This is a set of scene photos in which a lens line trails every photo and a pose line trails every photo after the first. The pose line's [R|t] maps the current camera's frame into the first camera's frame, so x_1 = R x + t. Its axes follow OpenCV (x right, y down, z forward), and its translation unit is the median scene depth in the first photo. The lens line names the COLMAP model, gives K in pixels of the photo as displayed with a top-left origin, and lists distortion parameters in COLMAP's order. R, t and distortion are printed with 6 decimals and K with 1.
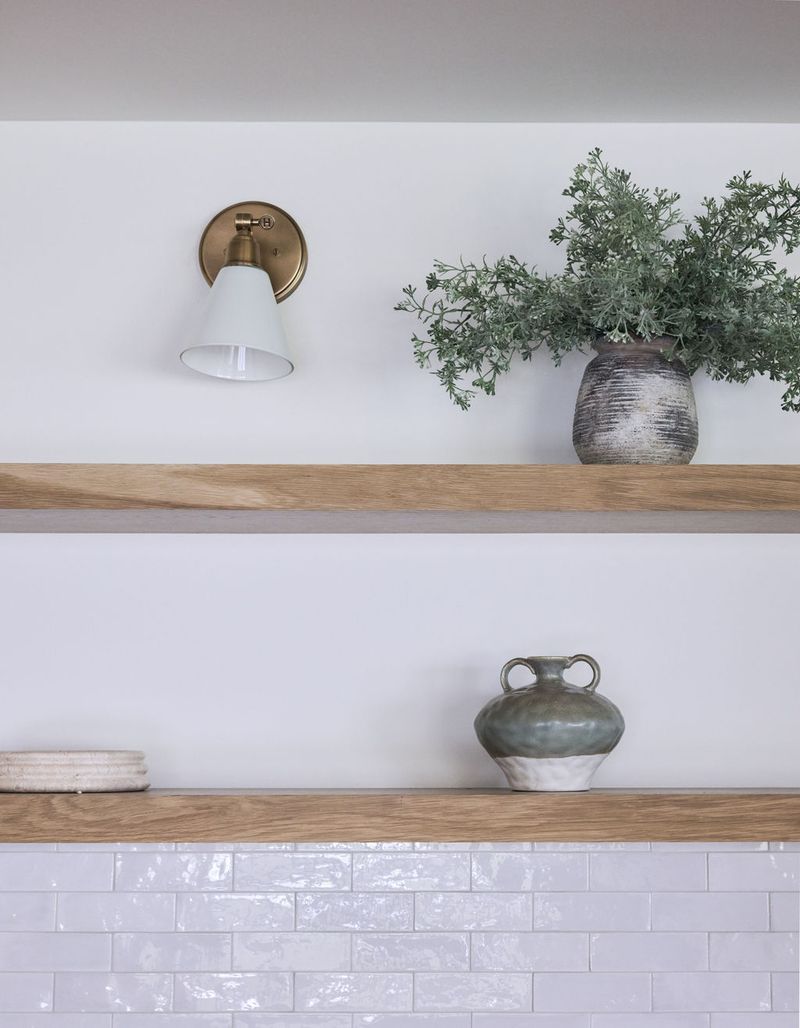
lens RADIAL K [[1639.4, 0, 400.0], [0, 1639.4, 514.0], [0, 0, 1]] dist [0.005991, 0.018194]
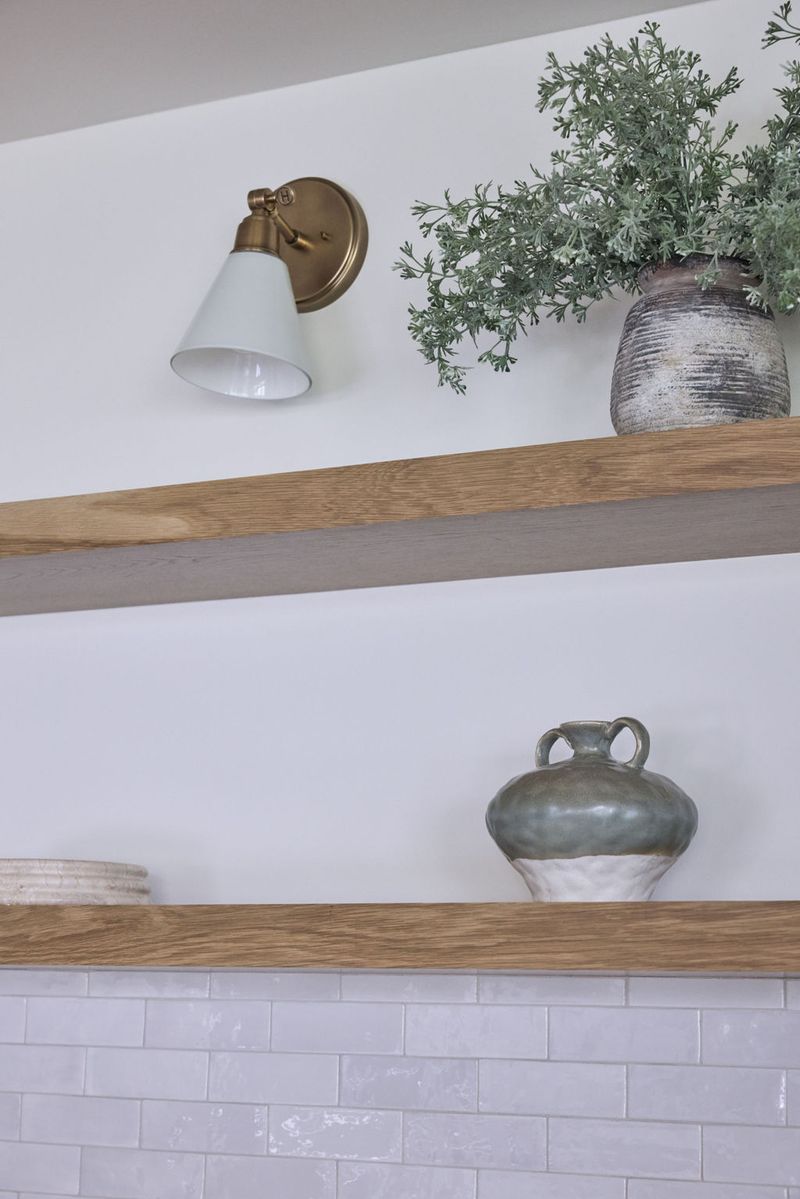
lens RADIAL K [[1994.6, 0, 400.0], [0, 1994.6, 599.5], [0, 0, 1]] dist [0.015808, -0.025290]
pose [[0.905195, -0.063184, -0.420273, 0.401302], [0.037838, 0.996941, -0.068386, 0.093046], [0.423309, 0.046000, 0.904817, 0.180915]]
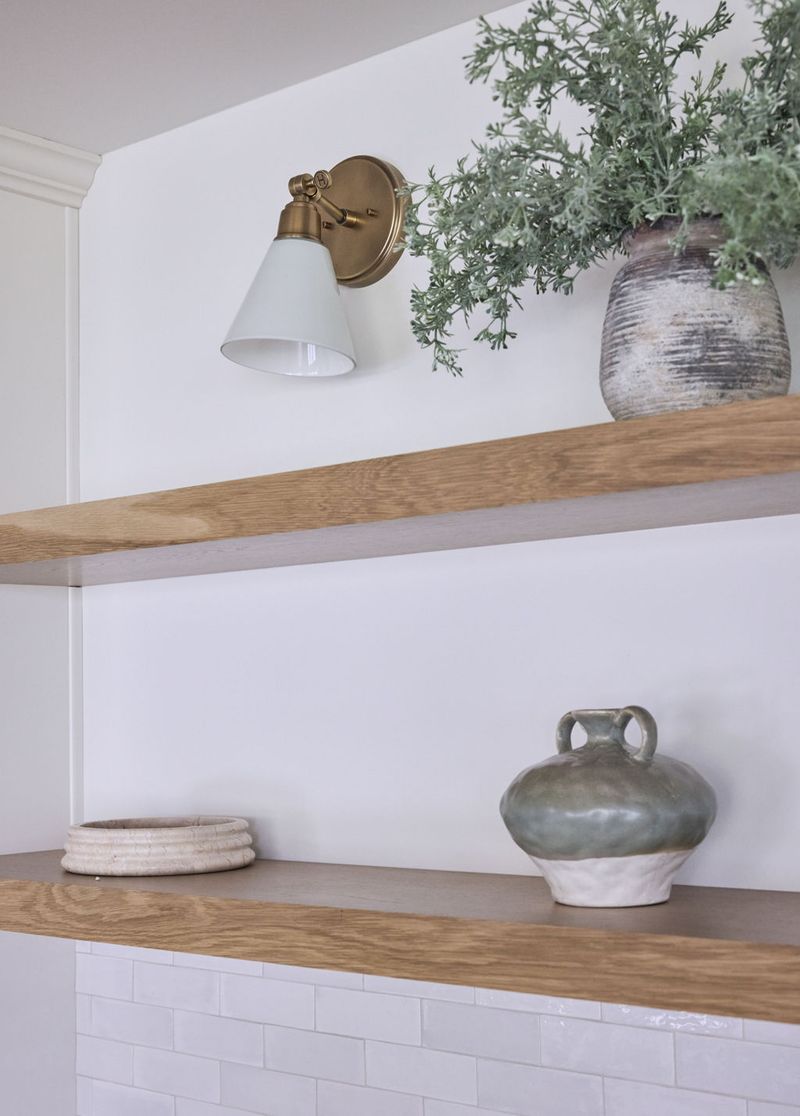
lens RADIAL K [[1490.6, 0, 425.3], [0, 1490.6, 558.2], [0, 0, 1]] dist [-0.007760, -0.012821]
pose [[0.806494, -0.079245, -0.585908, 0.423946], [0.100353, 0.994945, 0.003568, 0.013740], [0.582664, -0.061675, 0.810370, 0.463359]]
